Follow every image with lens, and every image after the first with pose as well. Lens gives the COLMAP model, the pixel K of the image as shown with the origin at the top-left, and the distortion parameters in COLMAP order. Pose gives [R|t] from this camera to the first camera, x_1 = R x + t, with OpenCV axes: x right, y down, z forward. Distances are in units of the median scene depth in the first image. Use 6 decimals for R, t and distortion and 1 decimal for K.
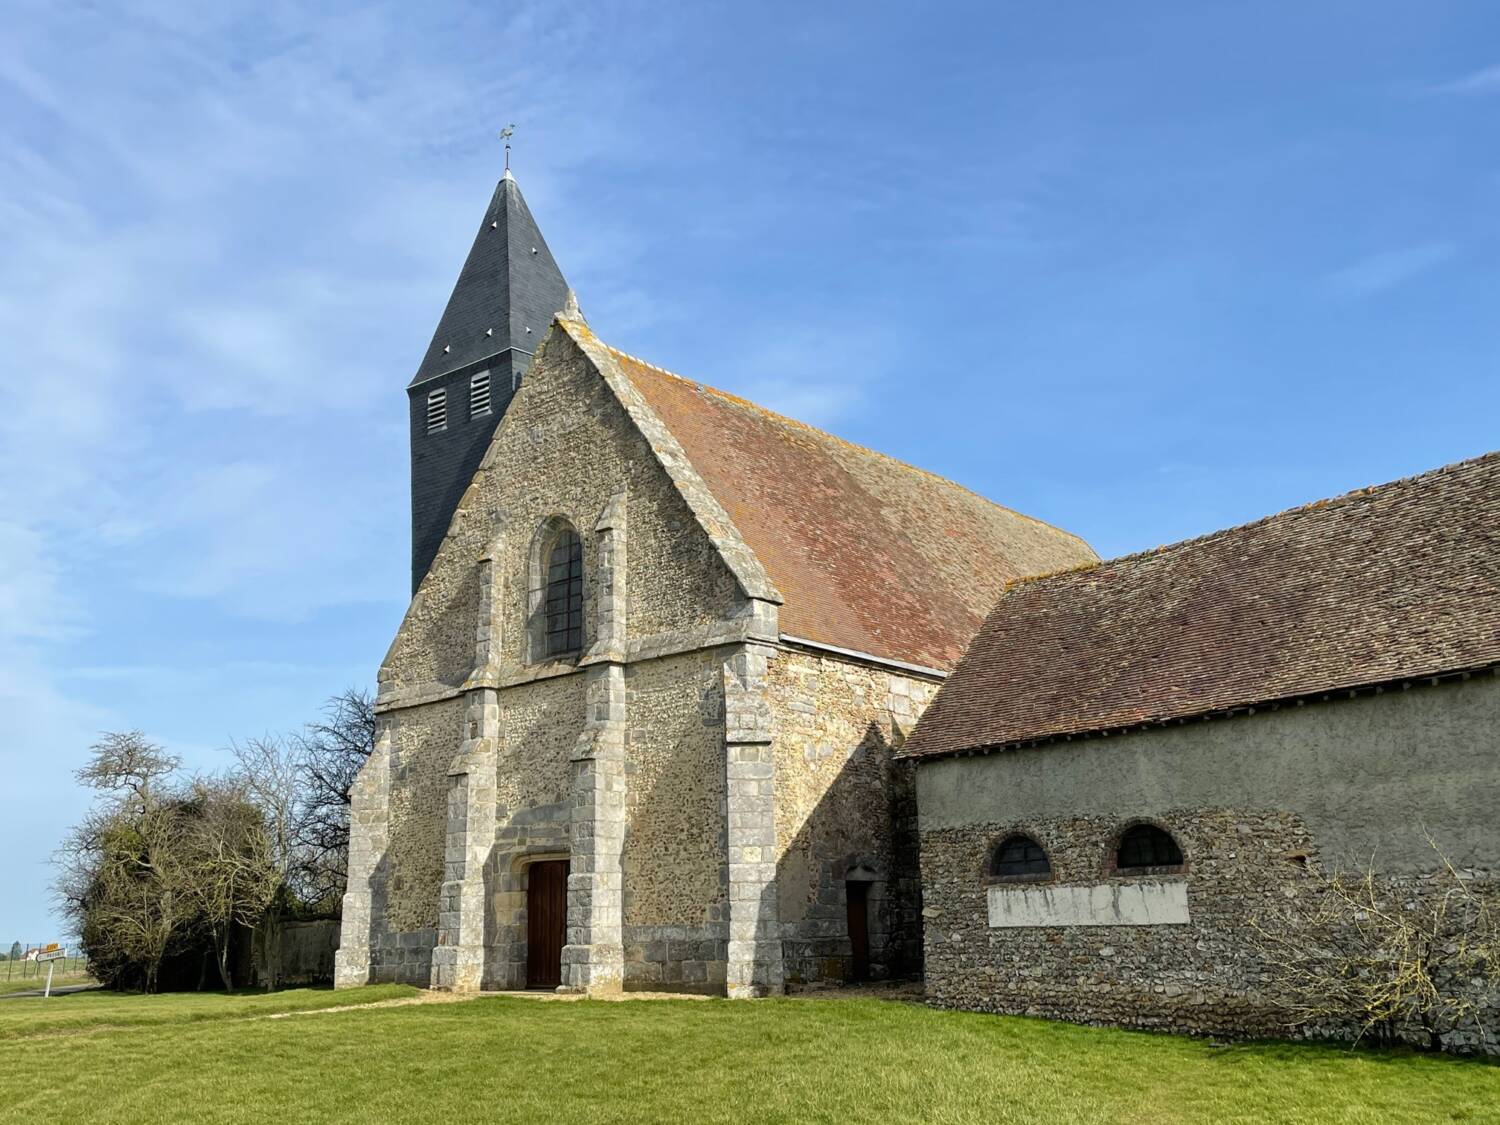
lens RADIAL K [[1366.5, 0, 748.3], [0, 1366.5, 558.2], [0, 0, 1]] dist [0.017496, 0.000000]
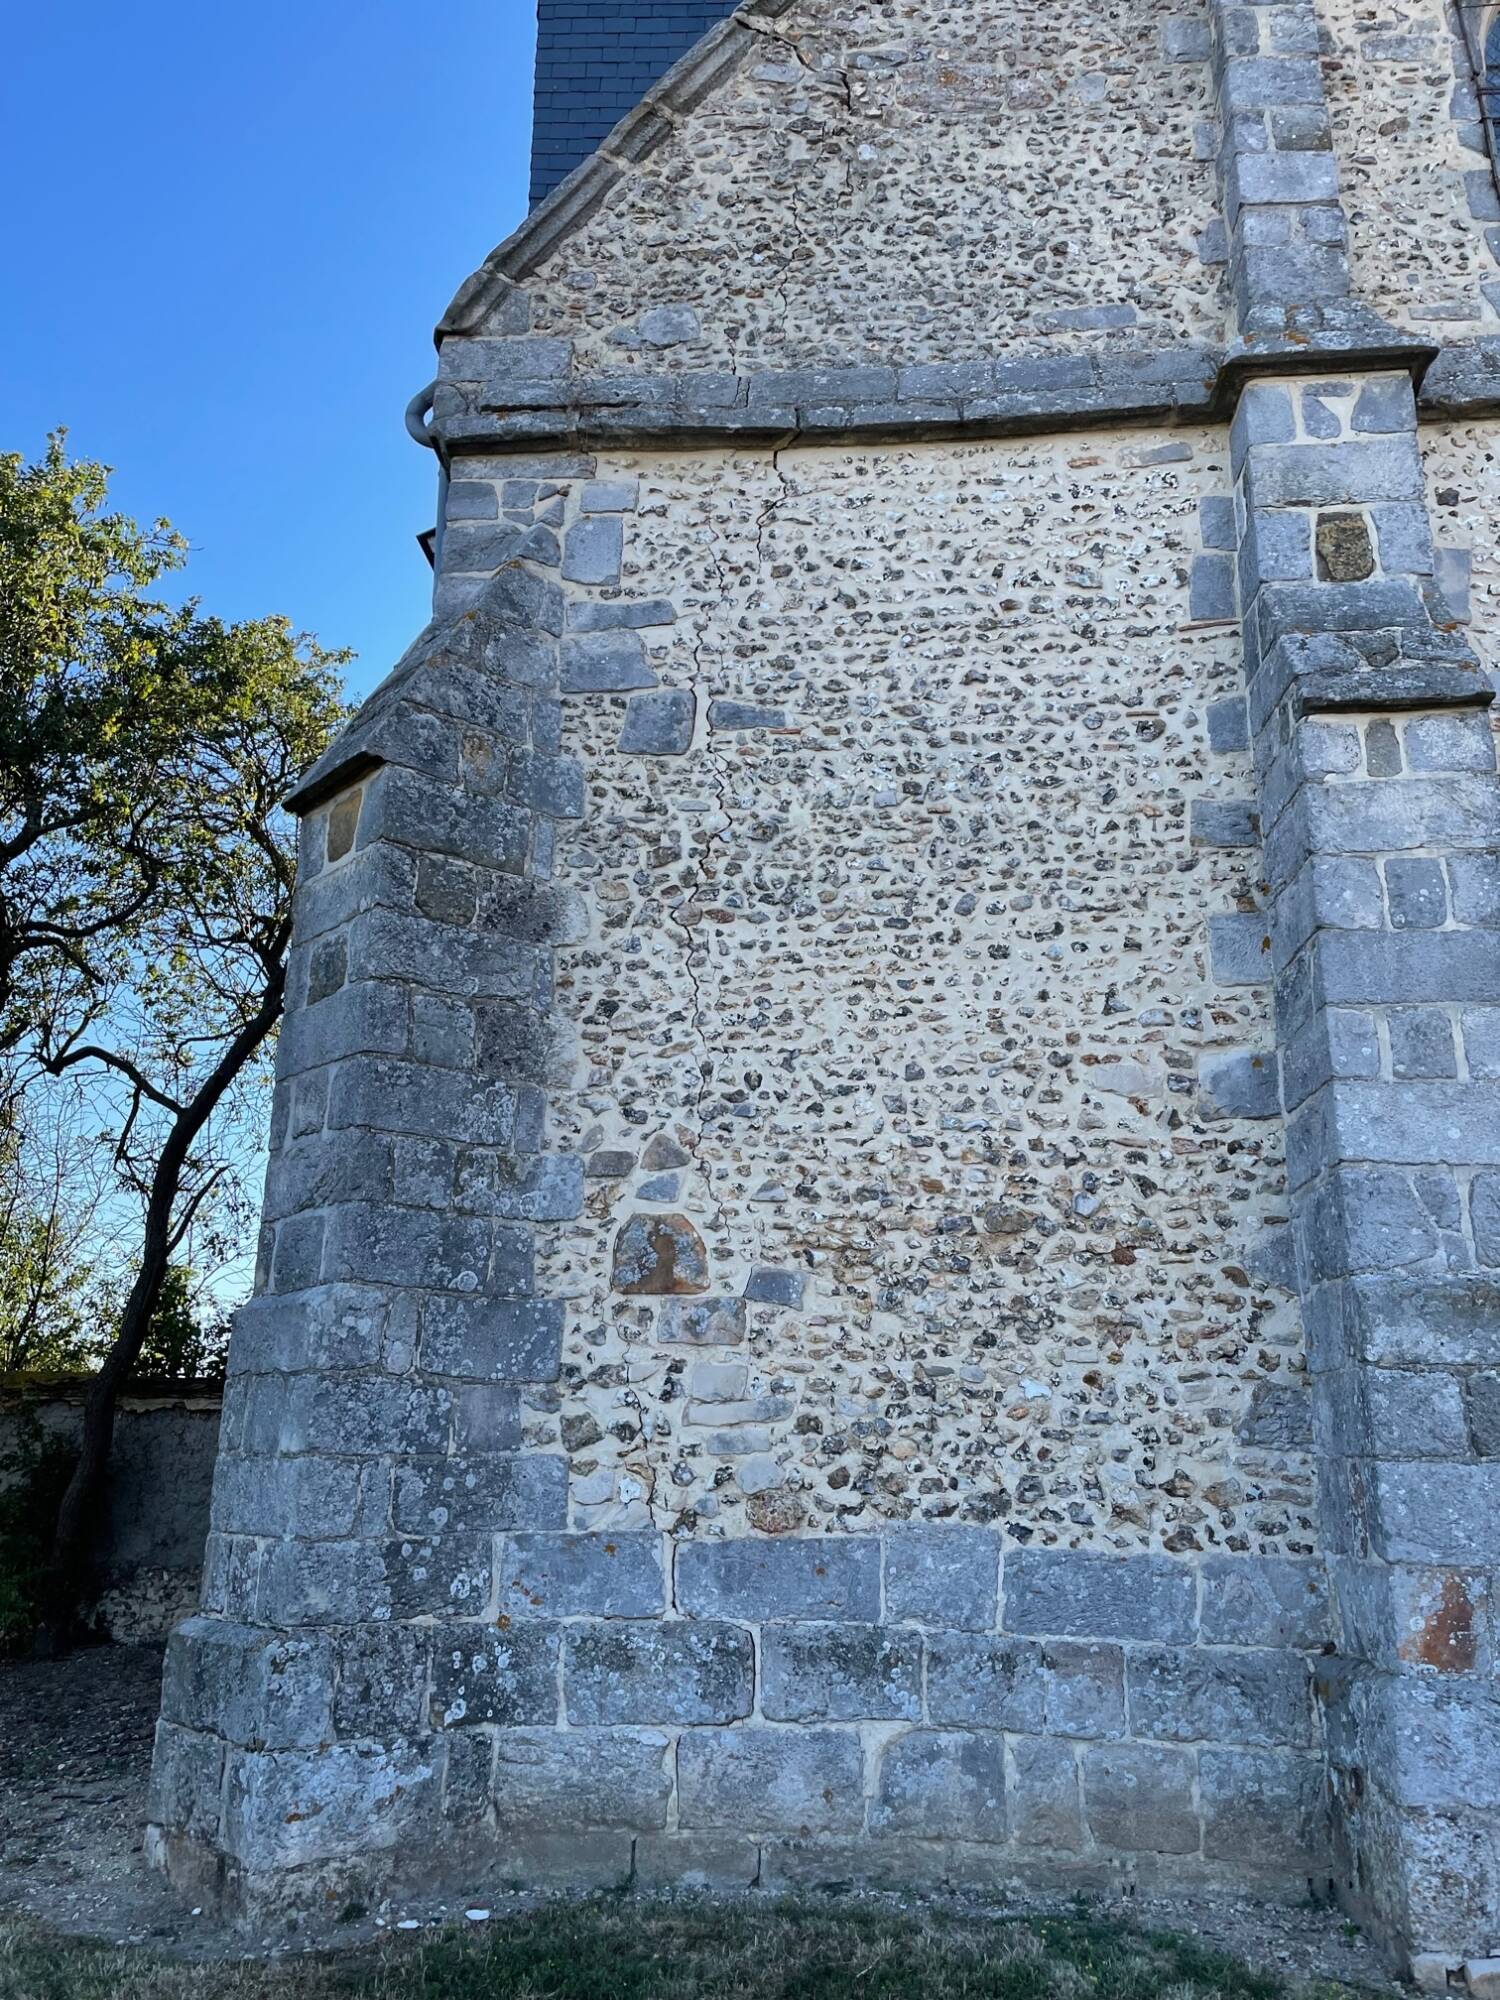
lens RADIAL K [[1511.2, 0, 749.0], [0, 1511.2, 1004.0], [0, 0, 1]] dist [0.070225, -0.065798]
pose [[0.816816, 0.201461, 0.540578, -0.399595], [-0.195654, 0.978247, -0.068934, 0.236675], [-0.542706, -0.049460, 0.838465, 0.904392]]
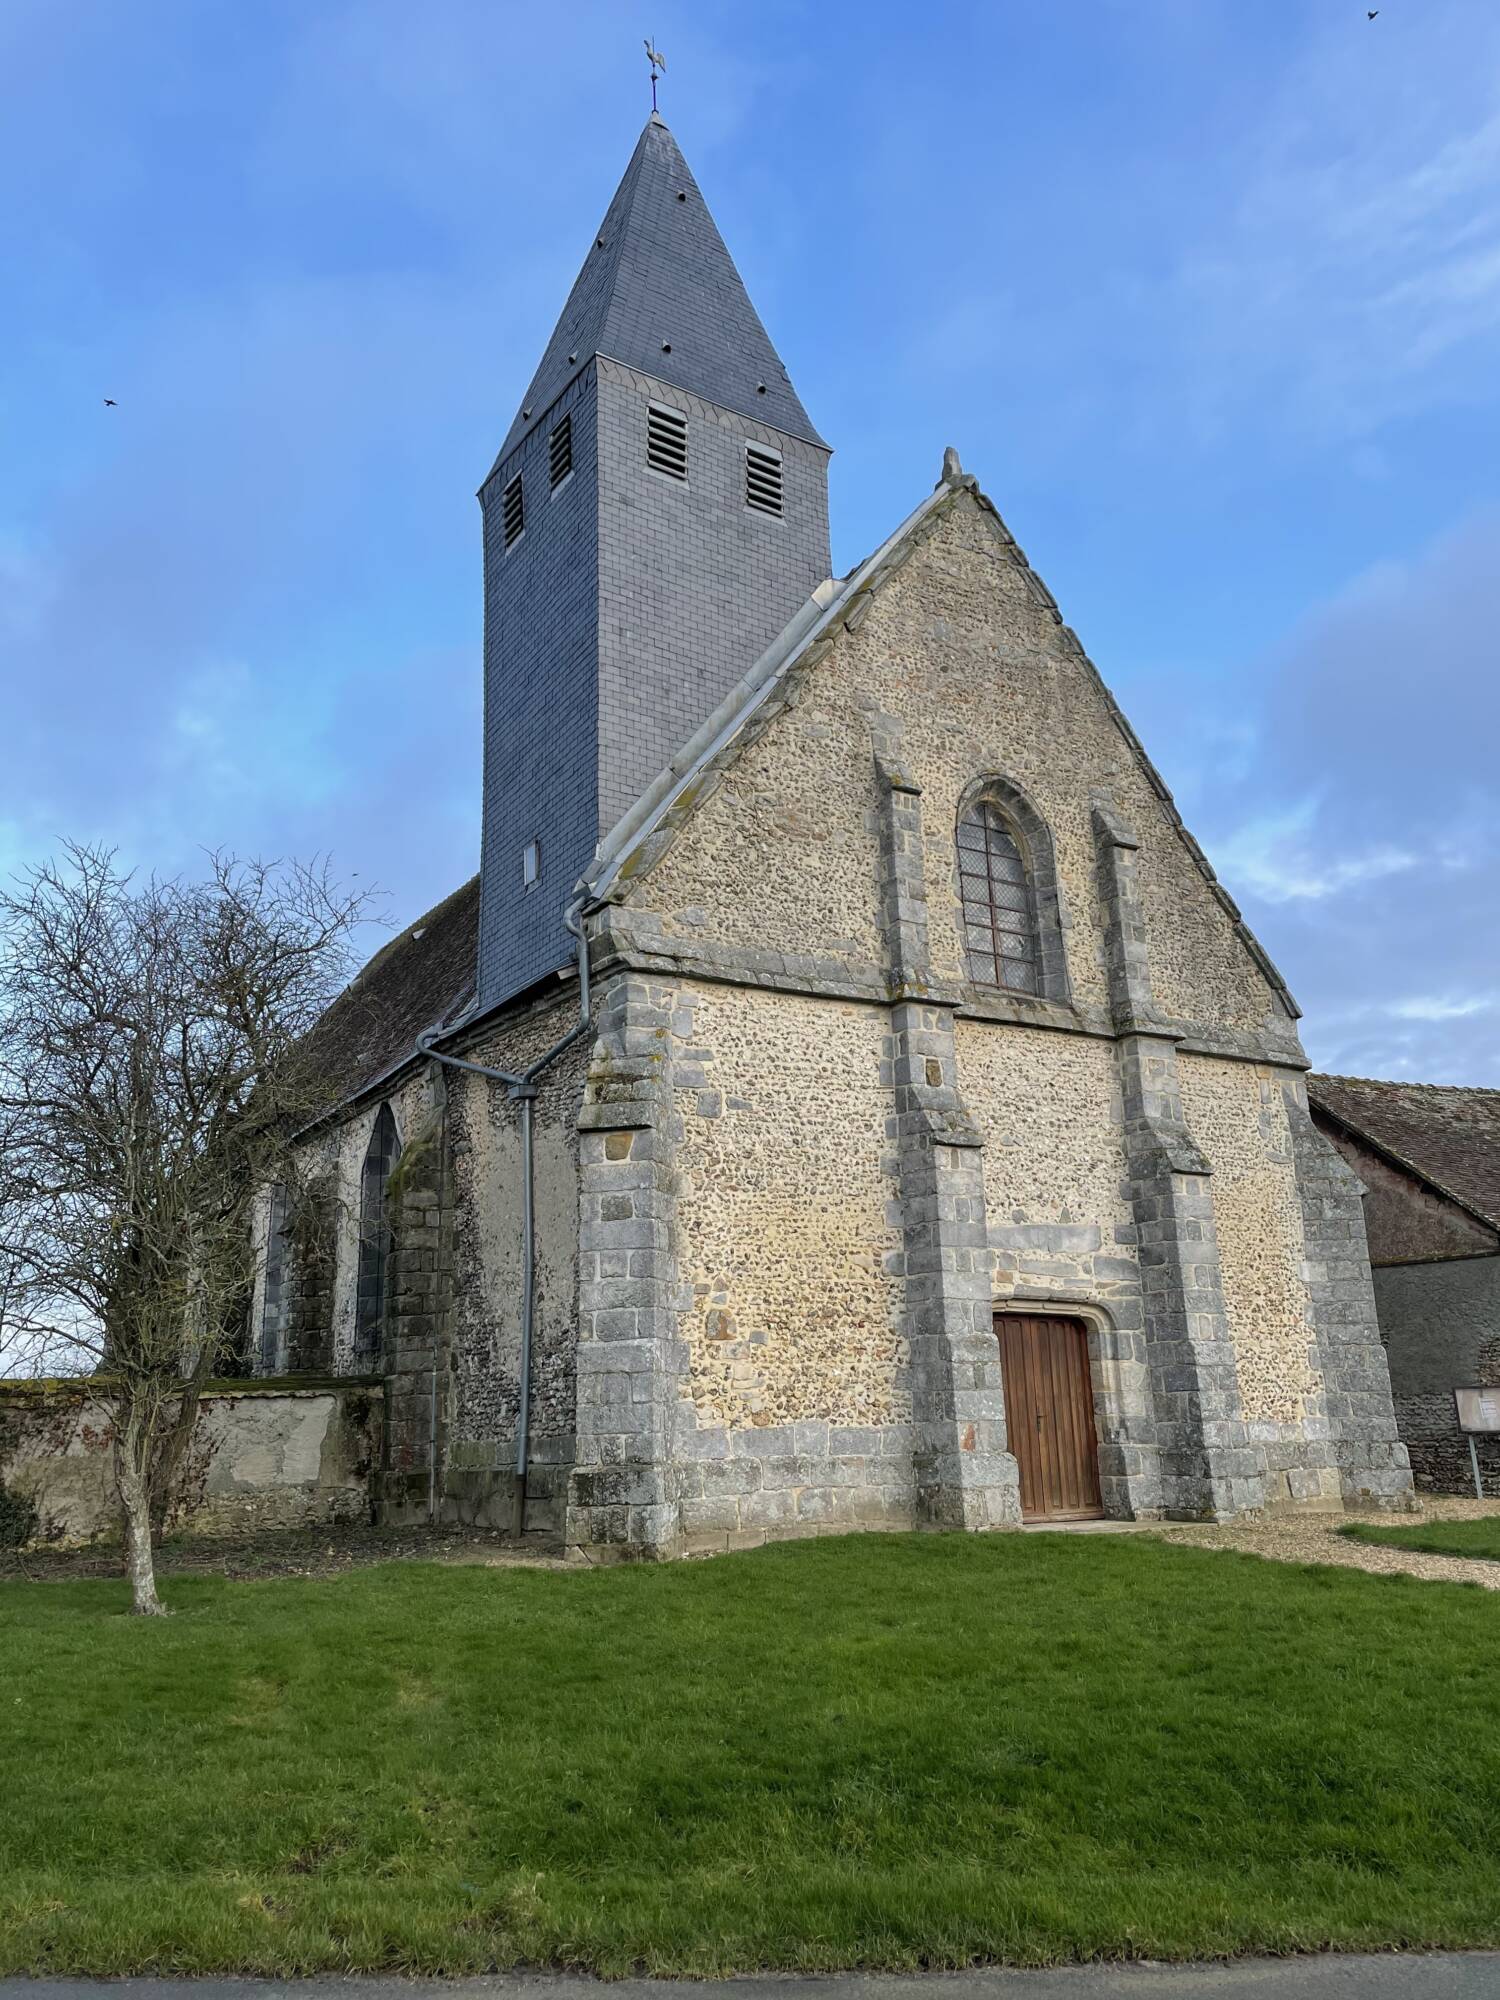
lens RADIAL K [[1511.2, 0, 755.1], [0, 1511.2, 999.1], [0, 0, 1]] dist [0.070225, -0.065798]
pose [[0.310773, 0.269241, 0.911553, -0.852496], [-0.242175, 0.949819, -0.197979, 0.253511], [-0.919114, -0.159229, 0.360381, 0.893374]]
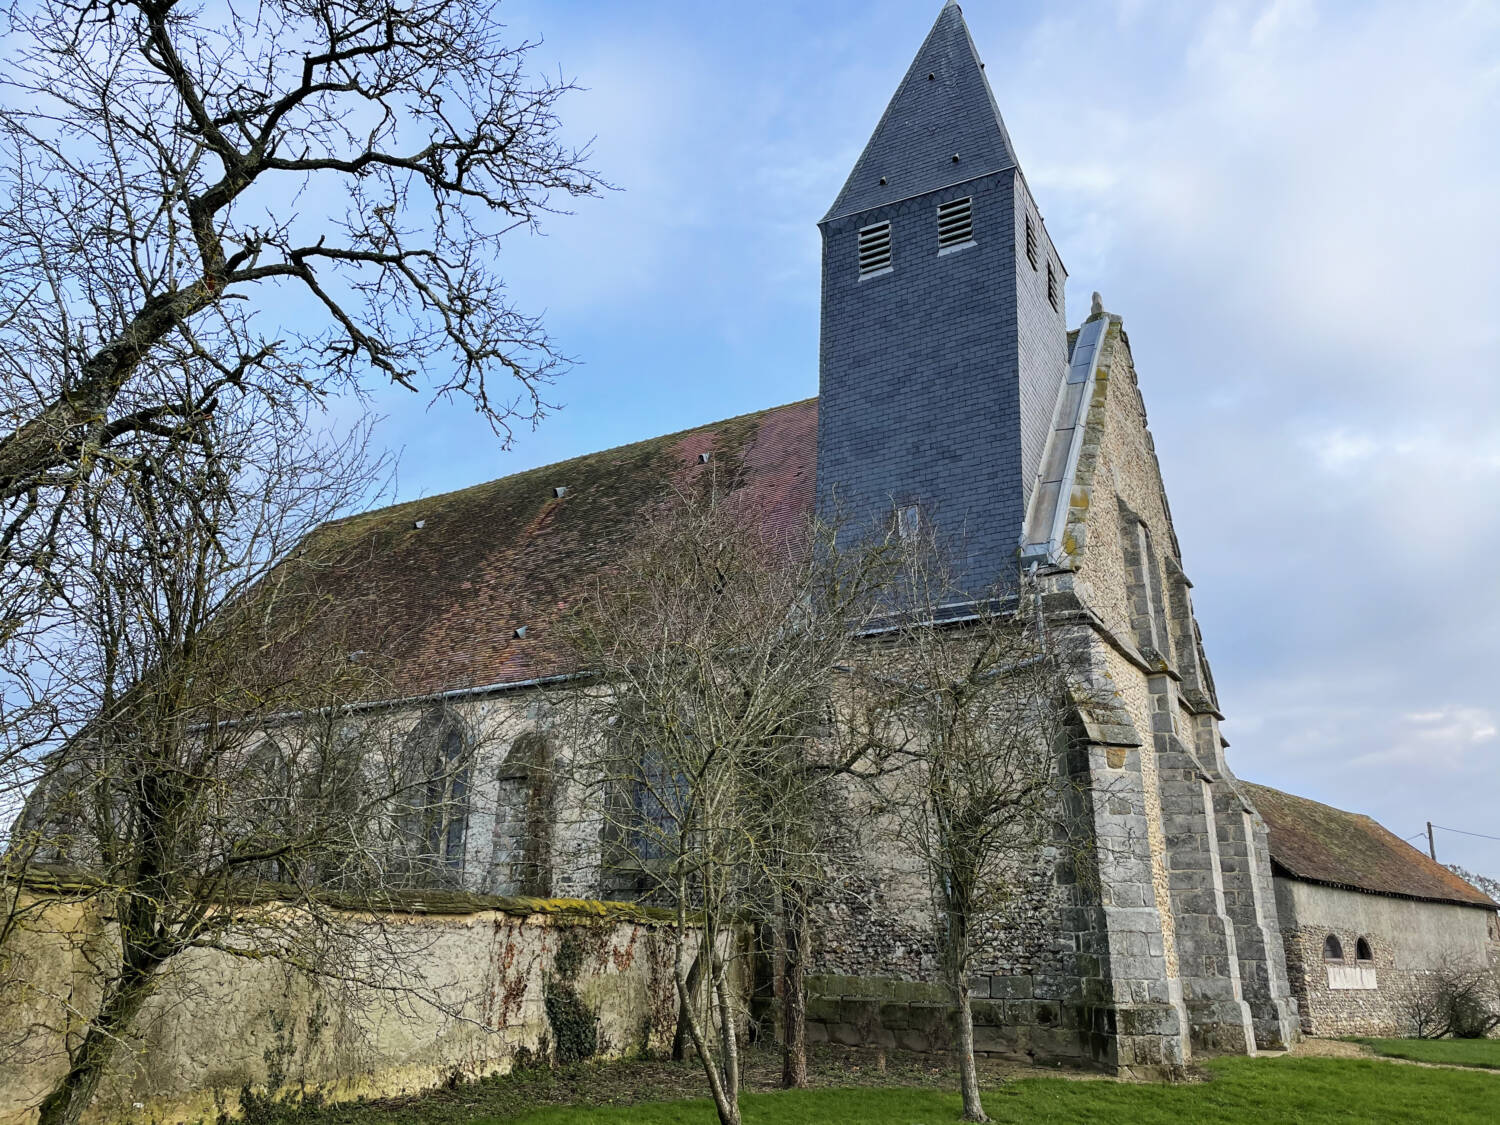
lens RADIAL K [[1133.4, 0, 749.0], [0, 1133.4, 565.4], [0, 0, 1]] dist [0.070225, -0.065798]
pose [[-0.161446, 0.341386, 0.925954, -0.868690], [-0.281101, 0.883488, -0.374741, 0.388405], [-0.946001, -0.320787, -0.046672, 1.374377]]
